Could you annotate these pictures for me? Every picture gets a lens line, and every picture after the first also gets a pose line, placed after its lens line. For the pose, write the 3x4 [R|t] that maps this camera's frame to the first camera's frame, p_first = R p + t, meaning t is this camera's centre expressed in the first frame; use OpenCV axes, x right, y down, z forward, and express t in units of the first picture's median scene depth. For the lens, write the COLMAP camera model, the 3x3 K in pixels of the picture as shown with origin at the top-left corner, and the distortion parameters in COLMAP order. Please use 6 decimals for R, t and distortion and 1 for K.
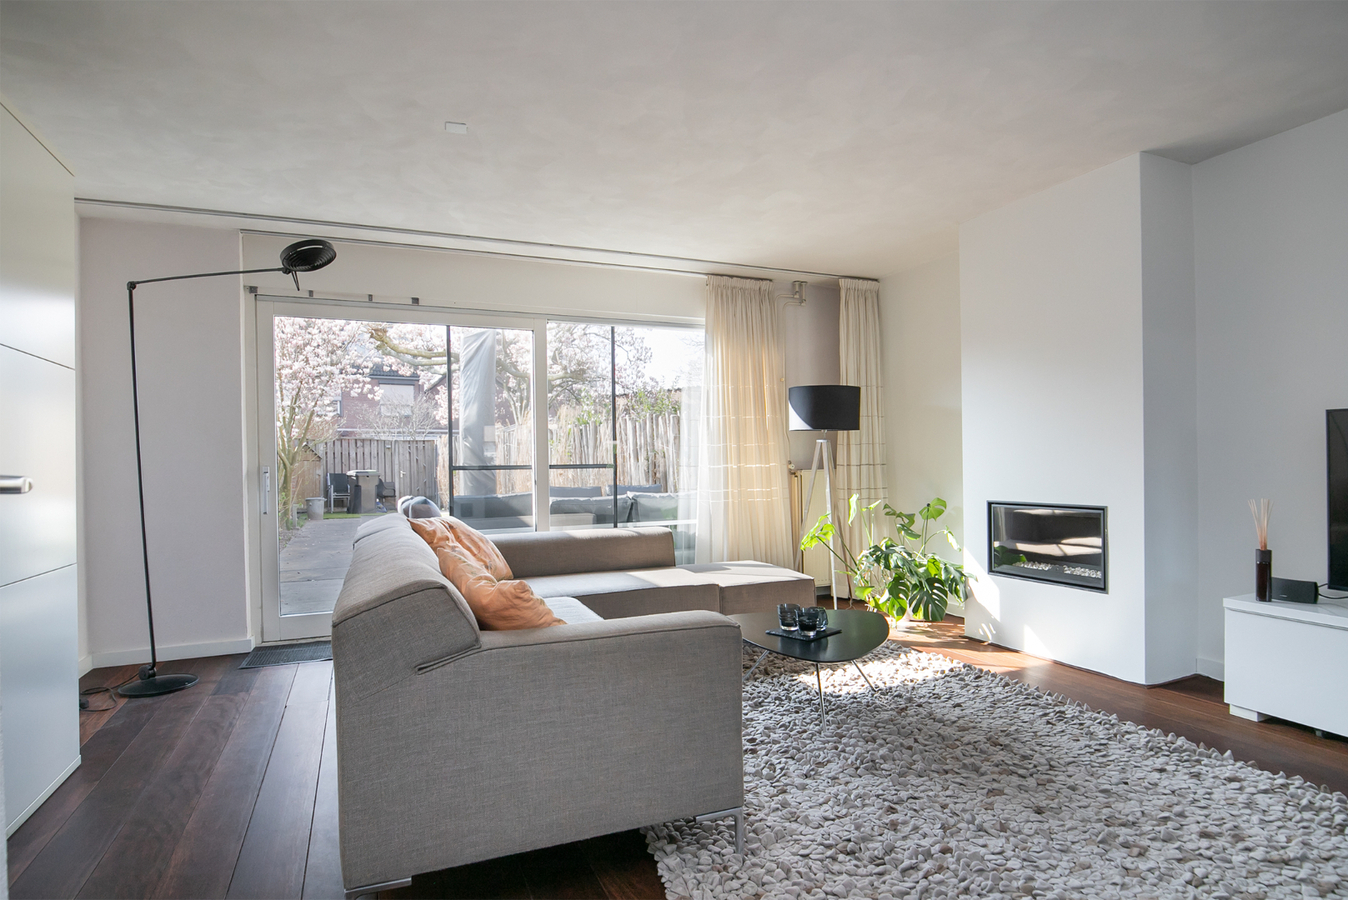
lens RADIAL K [[740.7, 0, 674.0], [0, 740.7, 450.0], [0, 0, 1]] dist [-0.017891, -0.001030]
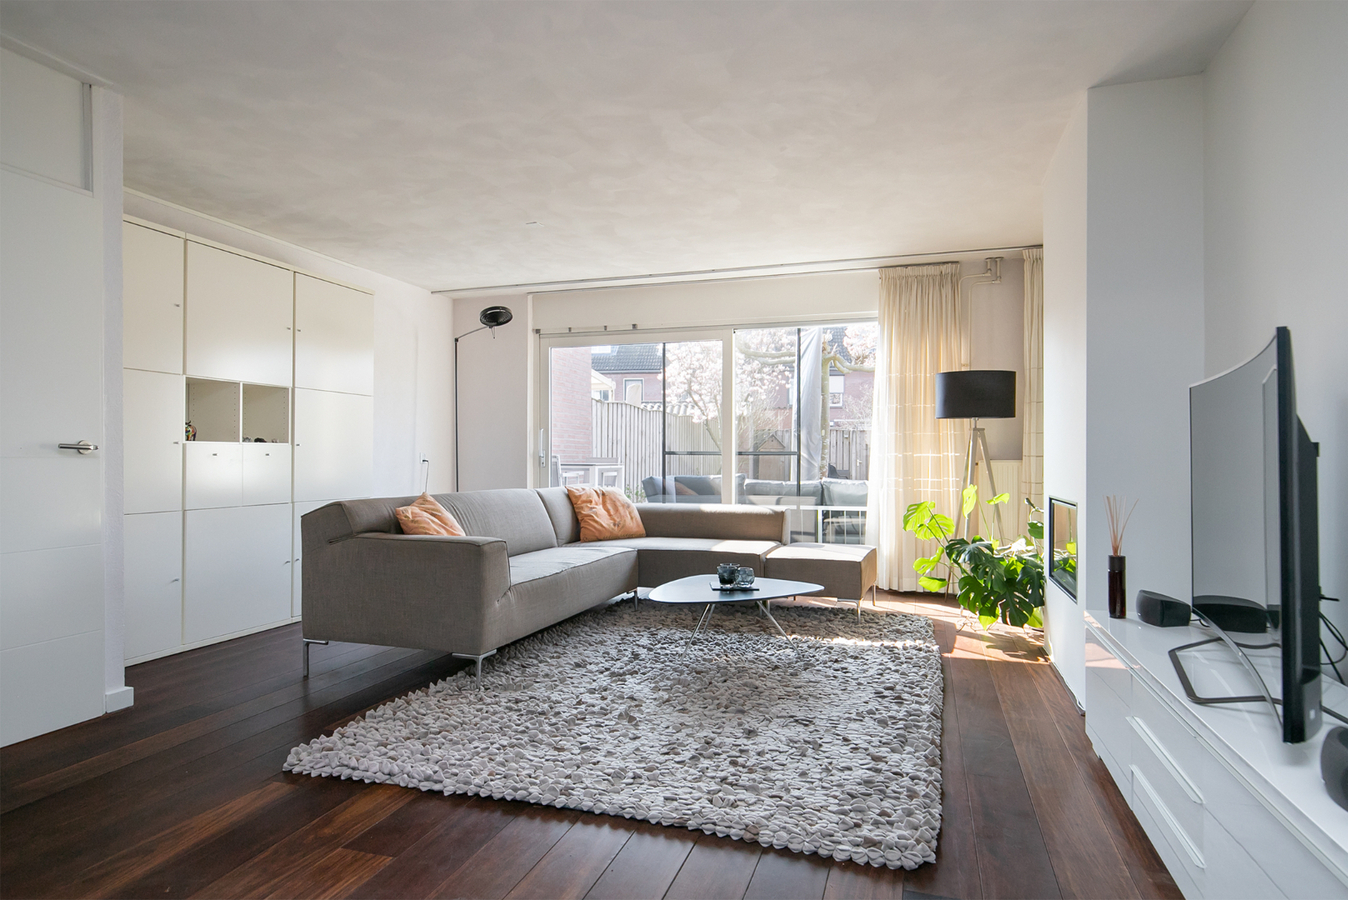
lens RADIAL K [[768.4, 0, 658.1], [0, 768.4, 449.8], [0, 0, 1]] dist [0.001895, 0.000483]
pose [[0.748861, 0.009275, -0.662662, 0.552498], [-0.000836, 0.999914, 0.013051, 0.001066], [0.662726, -0.009220, 0.748805, -0.005047]]
